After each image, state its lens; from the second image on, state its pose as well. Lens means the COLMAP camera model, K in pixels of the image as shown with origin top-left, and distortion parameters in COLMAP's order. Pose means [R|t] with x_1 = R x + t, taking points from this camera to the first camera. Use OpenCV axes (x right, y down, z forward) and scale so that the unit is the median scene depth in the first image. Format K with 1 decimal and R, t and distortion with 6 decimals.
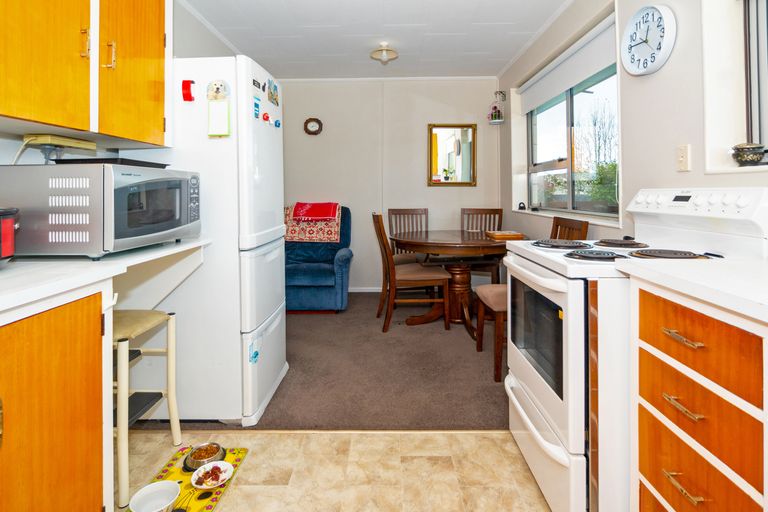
lens RADIAL K [[470.5, 0, 383.4], [0, 470.5, 230.1], [0, 0, 1]] dist [-0.000253, 0.000376]
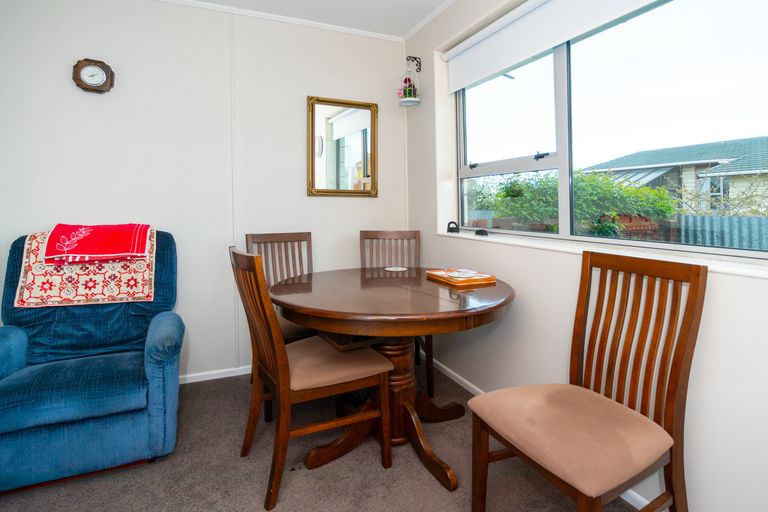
lens RADIAL K [[470.5, 0, 383.4], [0, 470.5, 230.1], [0, 0, 1]] dist [-0.000253, 0.000376]
pose [[0.928108, -0.013328, 0.372074, -0.049812], [0.023059, 0.999498, -0.021715, -0.034595], [-0.371597, 0.028733, 0.927949, 0.416521]]
